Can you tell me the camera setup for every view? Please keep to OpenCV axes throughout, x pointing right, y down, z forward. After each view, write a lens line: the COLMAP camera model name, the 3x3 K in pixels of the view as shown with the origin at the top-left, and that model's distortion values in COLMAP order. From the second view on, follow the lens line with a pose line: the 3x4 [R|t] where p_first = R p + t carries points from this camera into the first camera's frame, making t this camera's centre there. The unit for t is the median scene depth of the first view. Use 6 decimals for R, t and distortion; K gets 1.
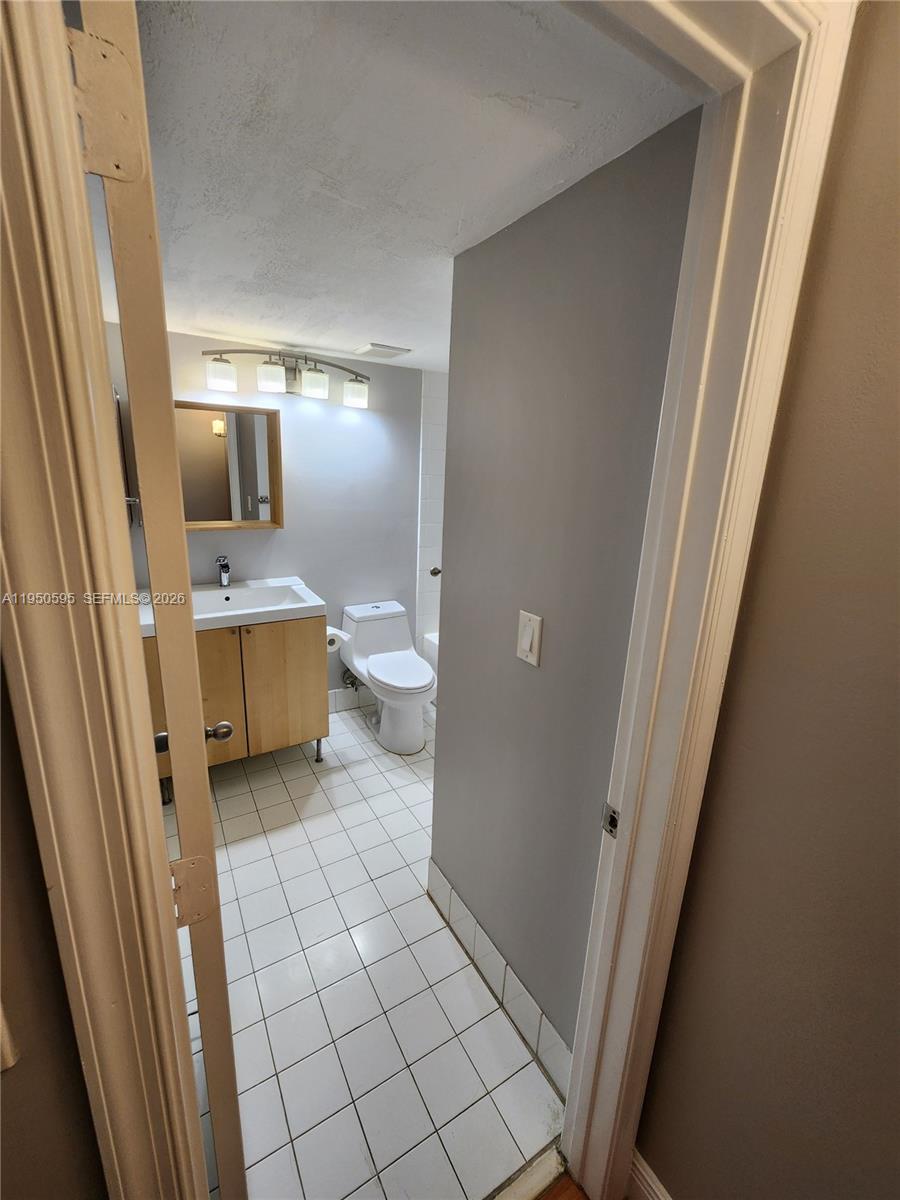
lens RADIAL K [[490.9, 0, 448.1], [0, 490.9, 589.8], [0, 0, 1]] dist [0.000125, 0.000294]
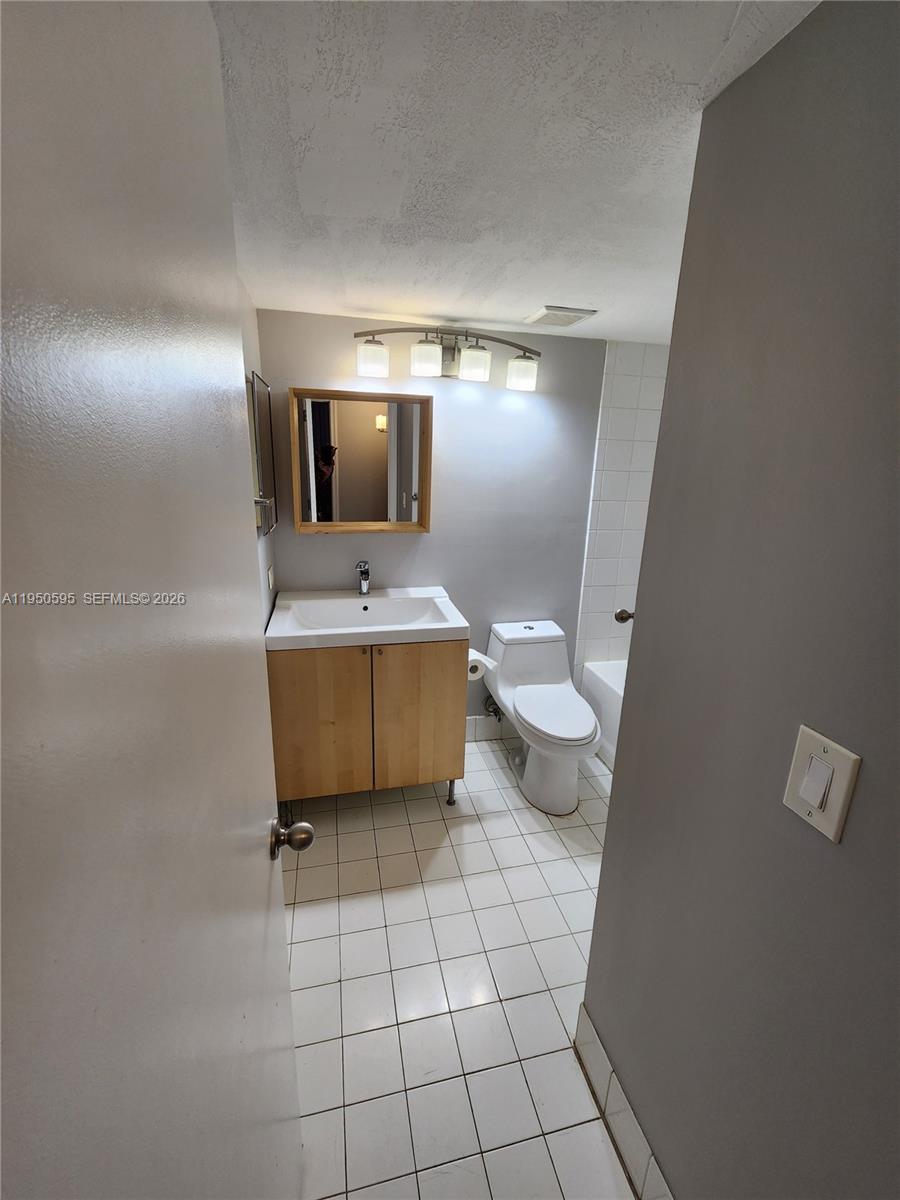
lens RADIAL K [[493.6, 0, 448.7], [0, 493.6, 583.3], [0, 0, 1]] dist [-0.003094, 0.004714]
pose [[0.951349, 0.066228, -0.300912, -0.032764], [-0.066908, 0.997727, 0.008059, -0.044290], [0.300762, 0.012467, 0.953618, 0.174687]]
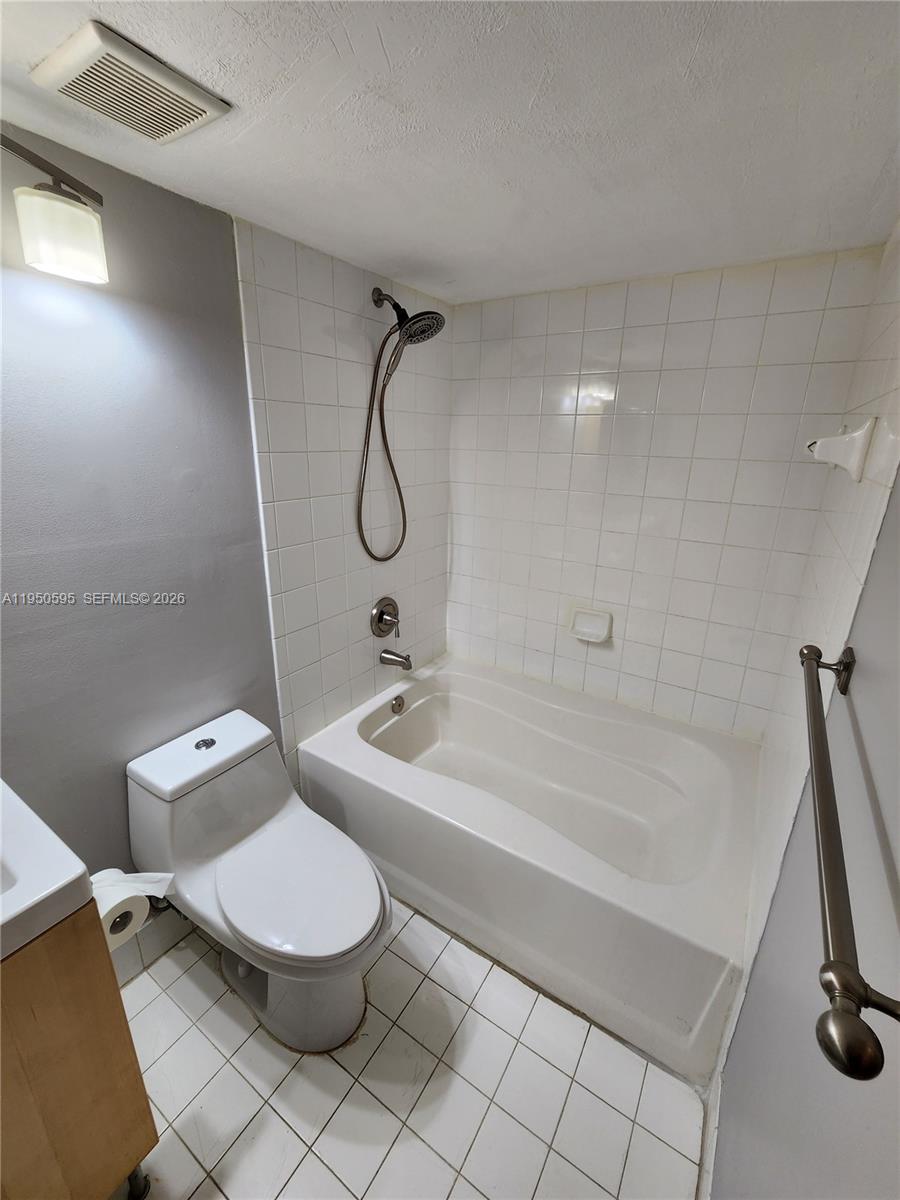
lens RADIAL K [[491.7, 0, 449.7], [0, 491.7, 590.1], [0, 0, 1]] dist [0.001928, -0.002199]
pose [[0.895875, -0.155031, 0.416381, -0.127964], [0.125590, 0.987291, 0.097382, -0.146277], [-0.426187, -0.034949, 0.903960, 0.559974]]
